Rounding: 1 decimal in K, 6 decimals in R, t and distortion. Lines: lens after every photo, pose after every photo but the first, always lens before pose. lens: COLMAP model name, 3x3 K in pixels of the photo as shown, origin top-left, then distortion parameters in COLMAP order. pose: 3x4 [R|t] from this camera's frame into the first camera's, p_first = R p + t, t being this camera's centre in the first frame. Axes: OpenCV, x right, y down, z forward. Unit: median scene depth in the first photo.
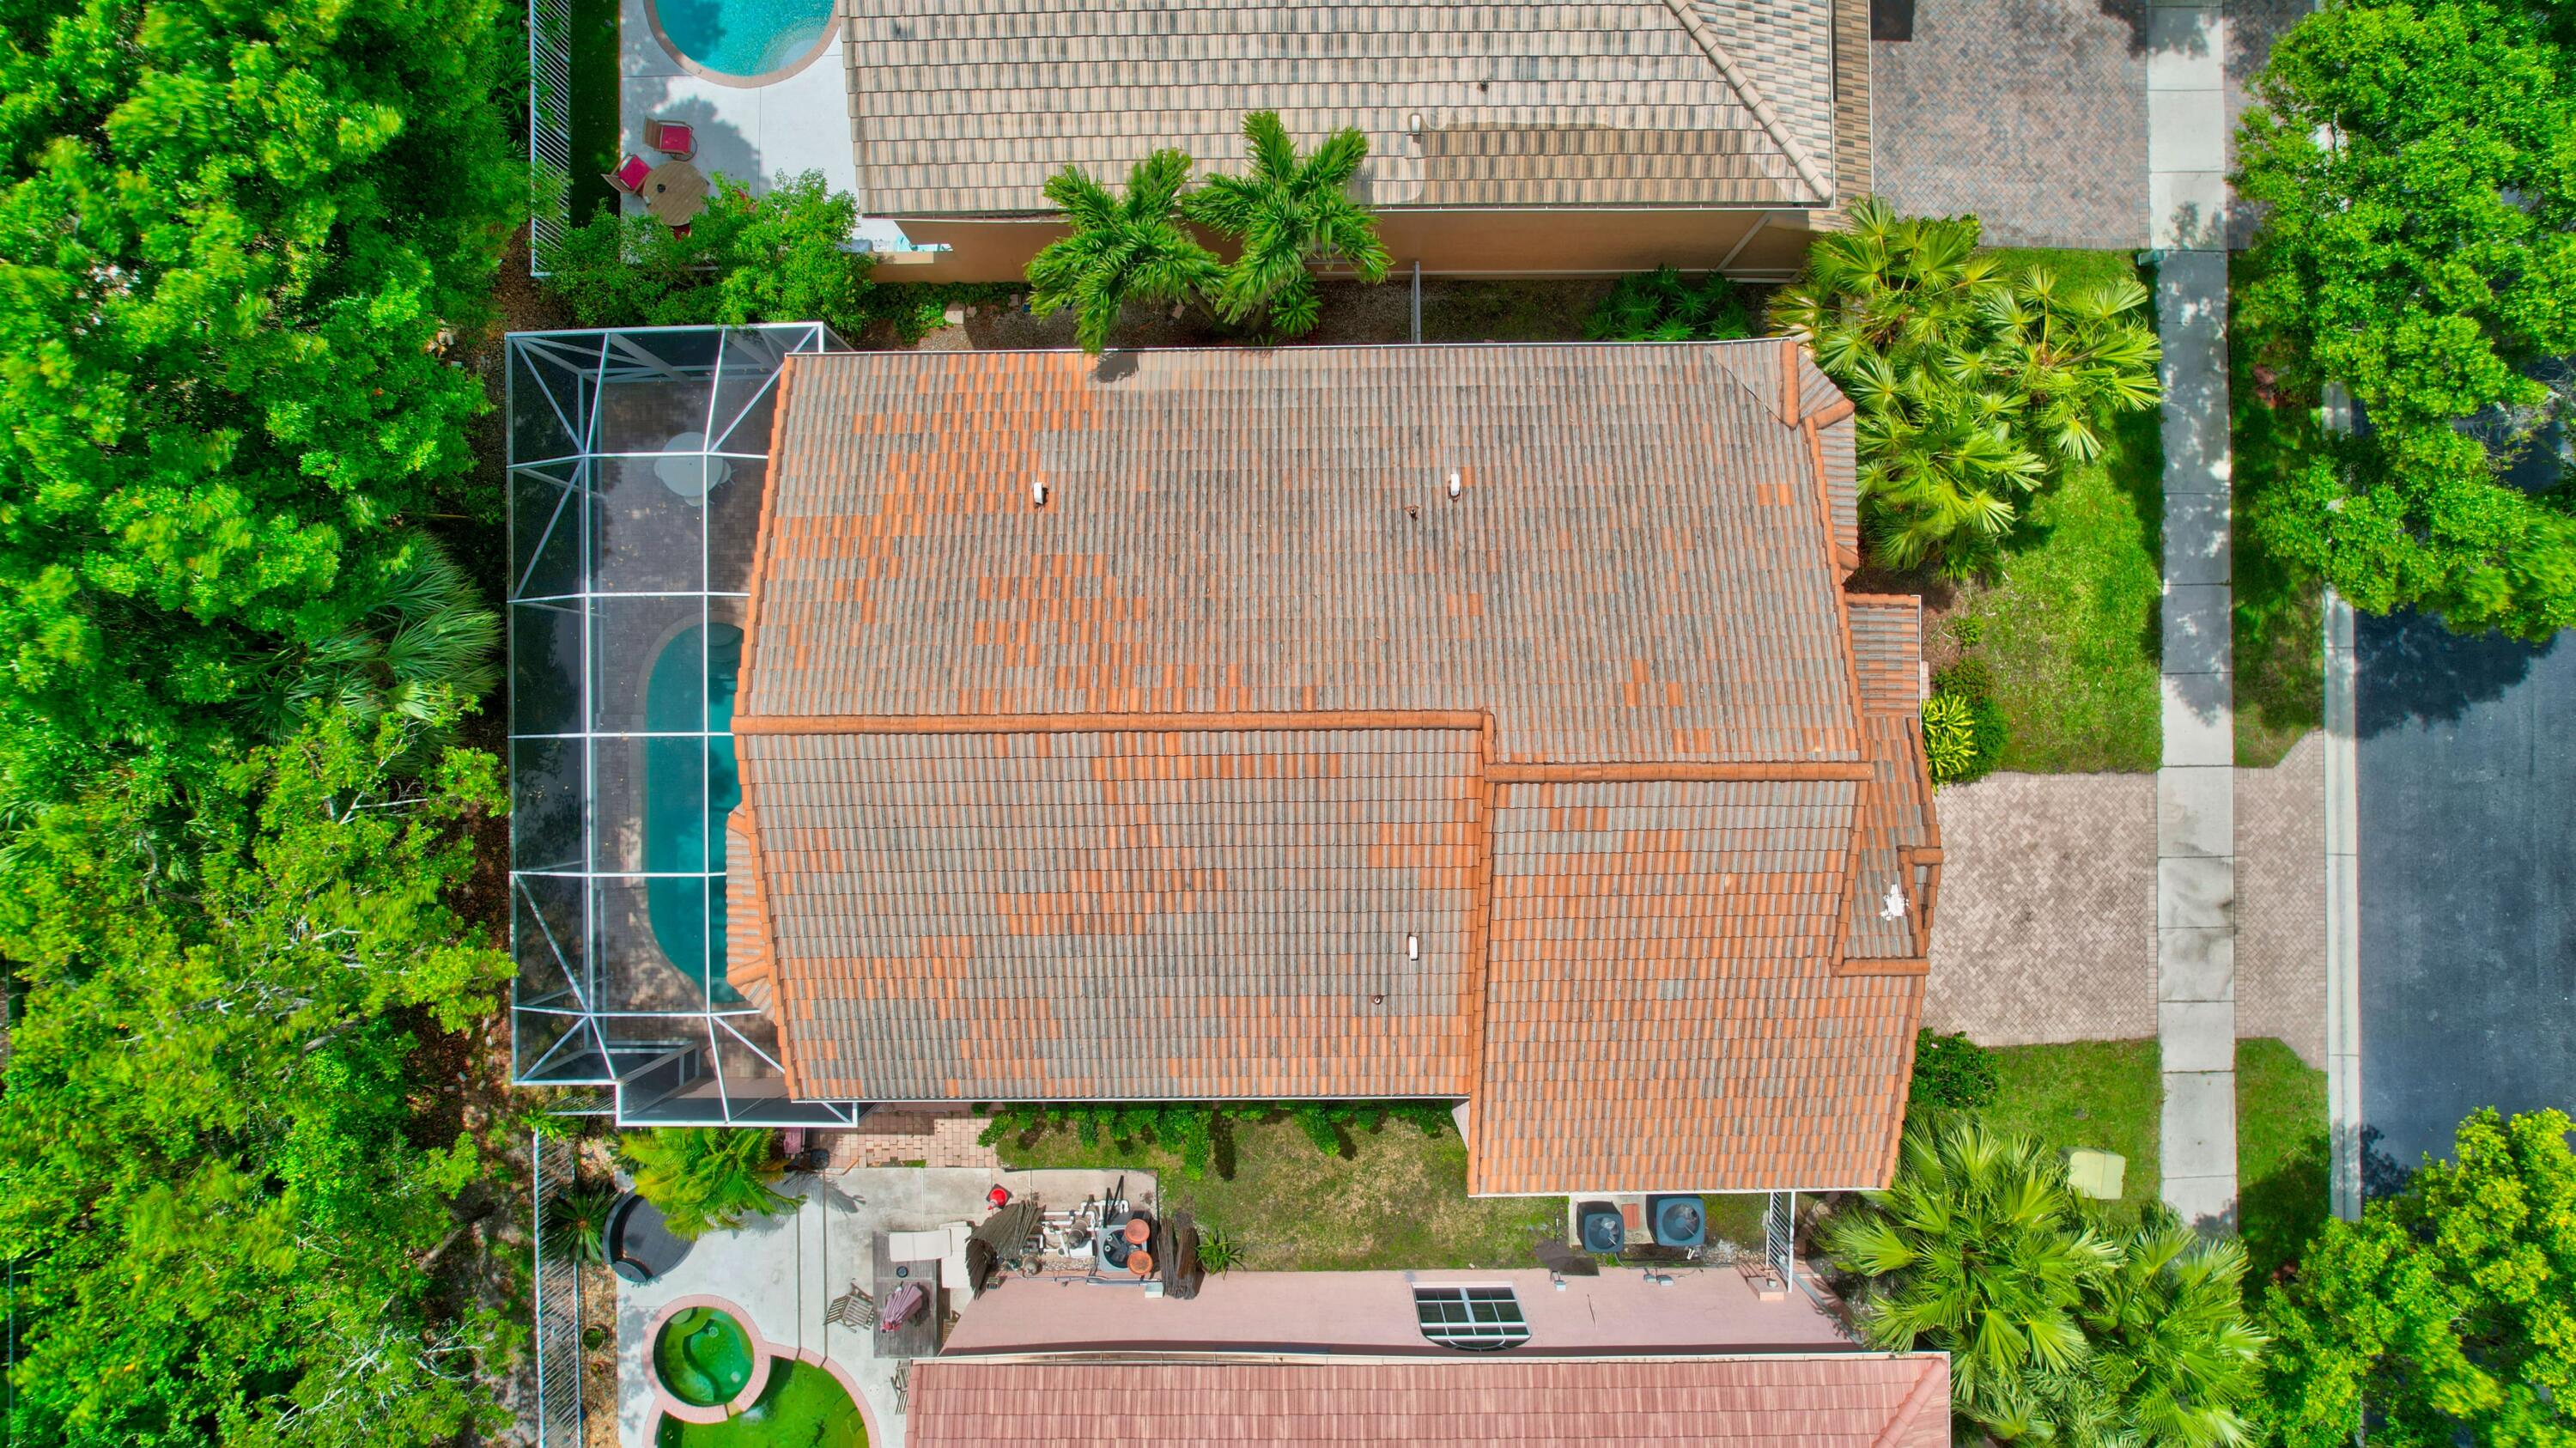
lens RADIAL K [[1631.8, 0, 1297.3], [0, 1631.8, 729.5], [0, 0, 1]] dist [-0.051435, 0.039677]
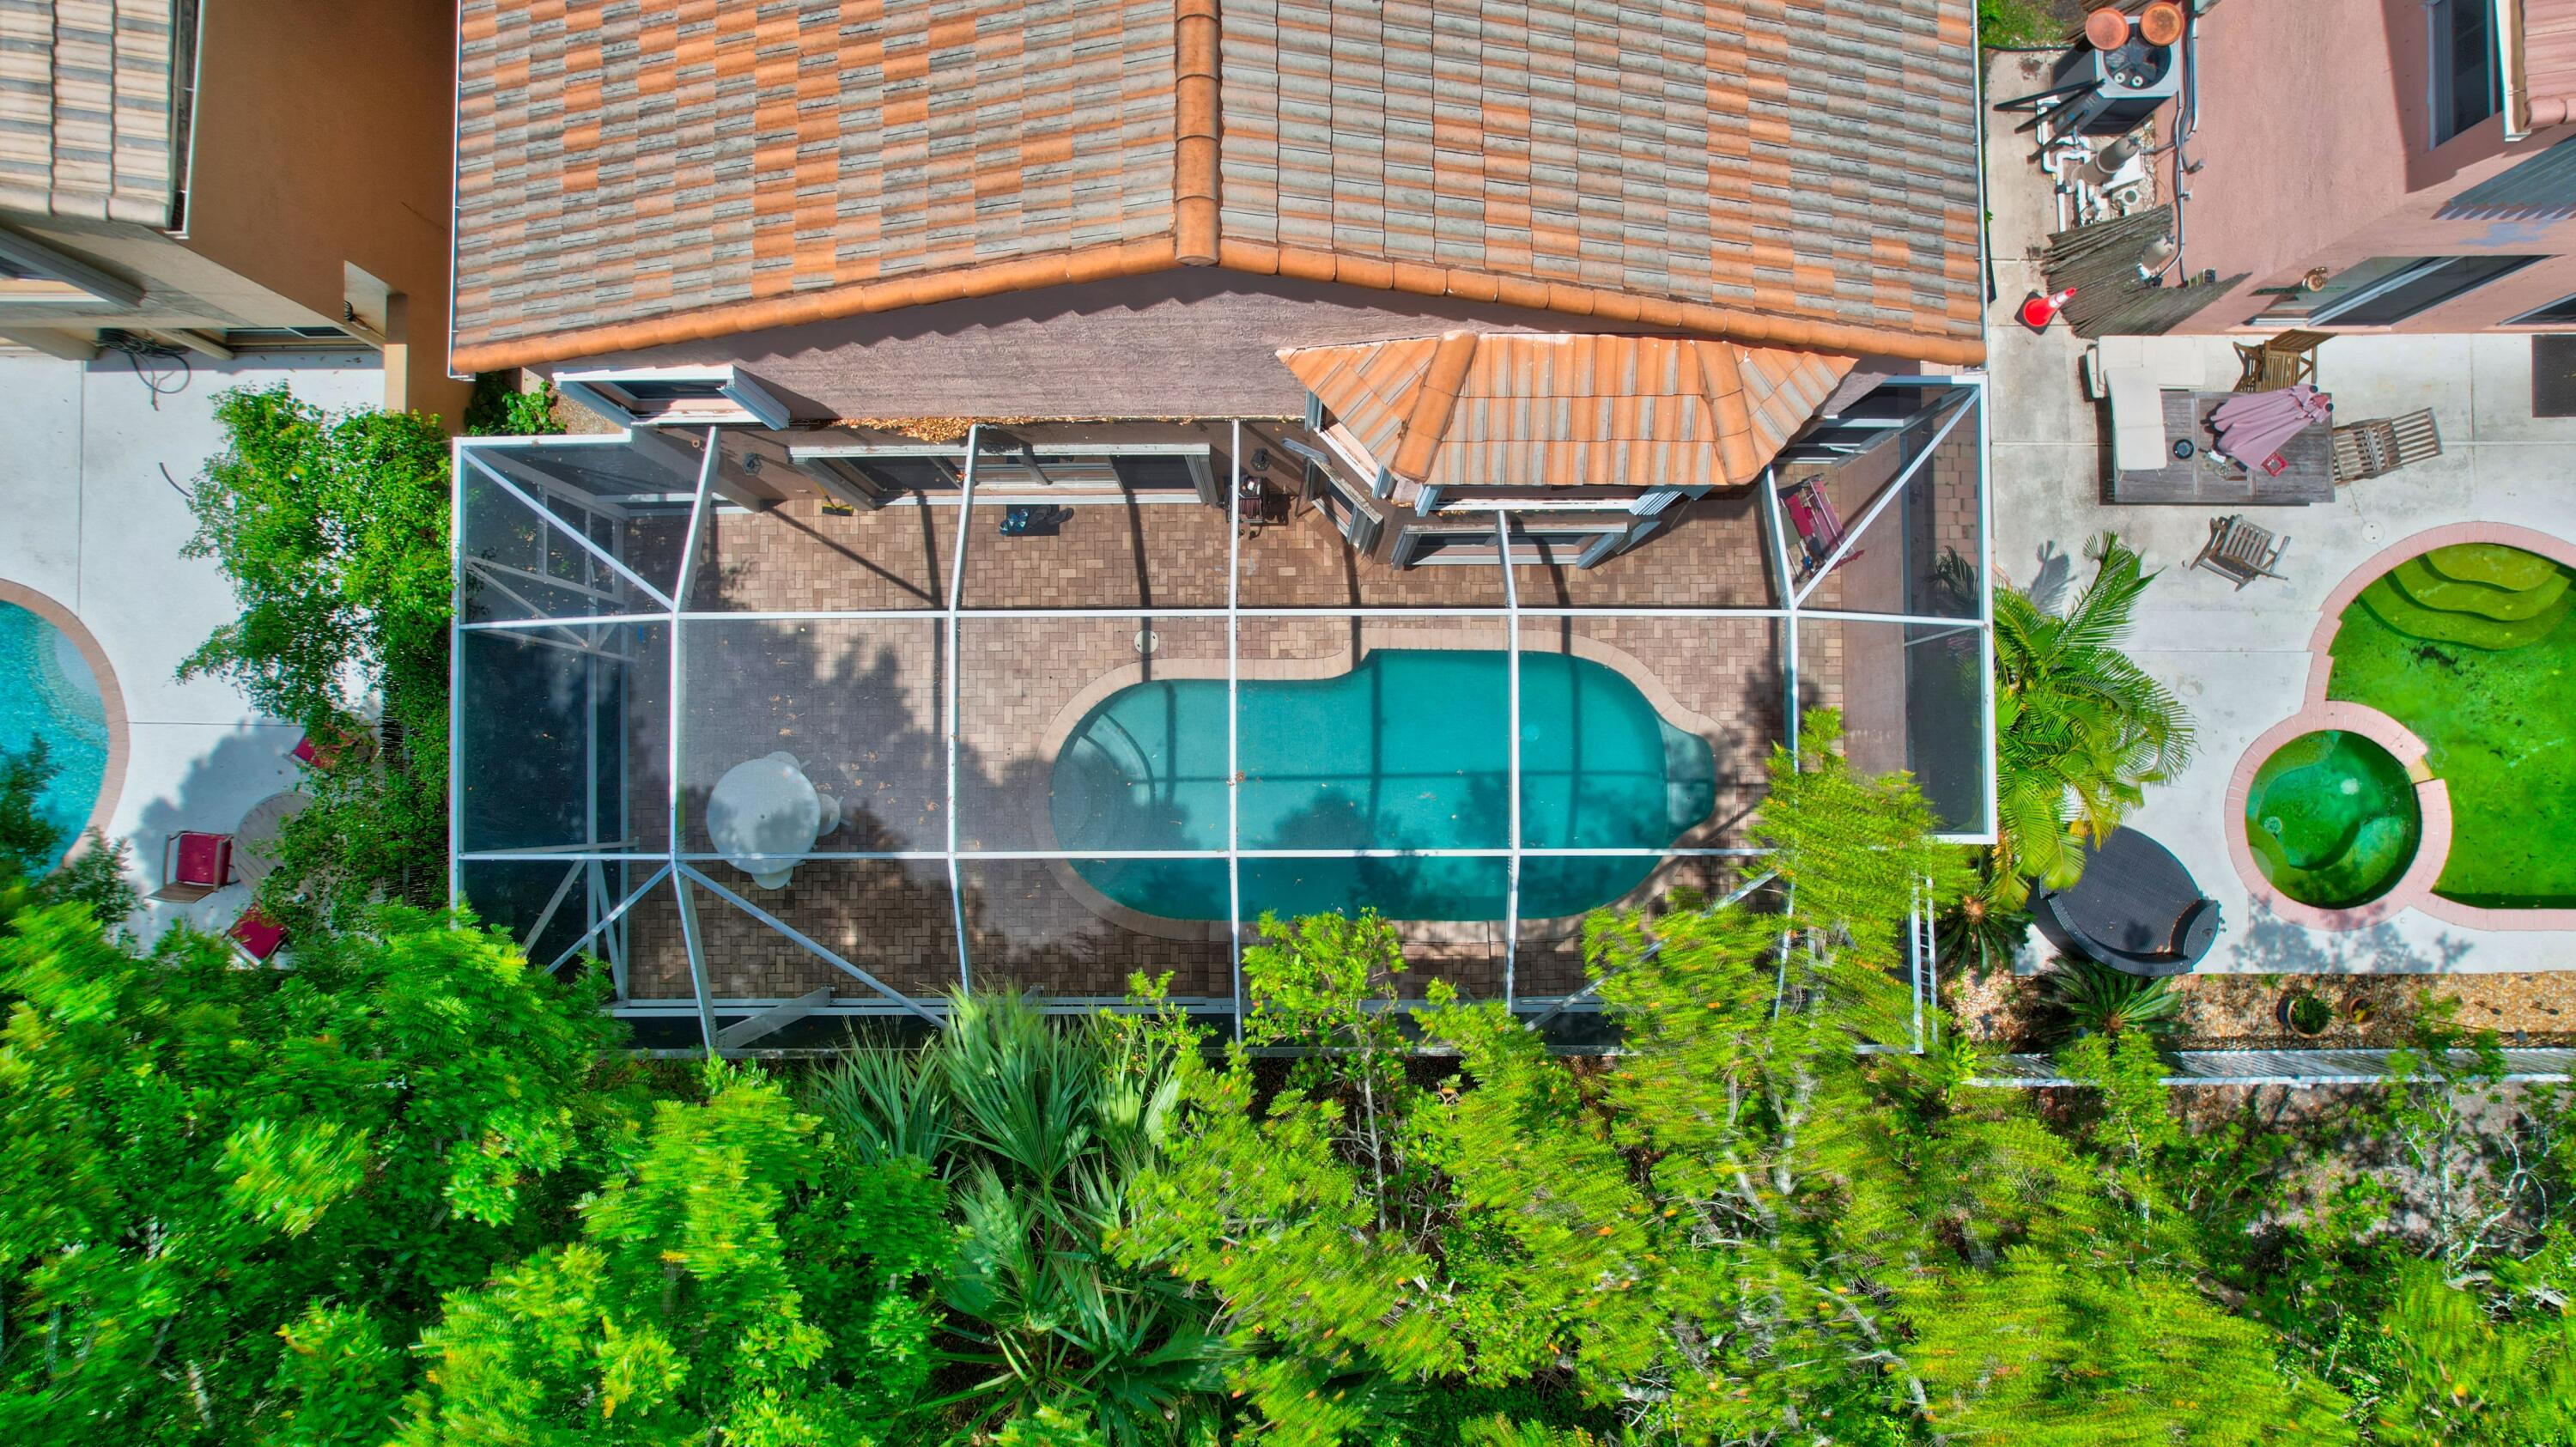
lens RADIAL K [[1631.7, 0, 1281.1], [0, 1631.7, 733.9], [0, 0, 1]] dist [-0.051435, 0.039677]
pose [[-0.000373, -0.998819, 0.048585, -0.365579], [0.999990, -0.000156, 0.004475, 0.012102], [-0.004462, 0.048586, 0.998809, 0.428171]]
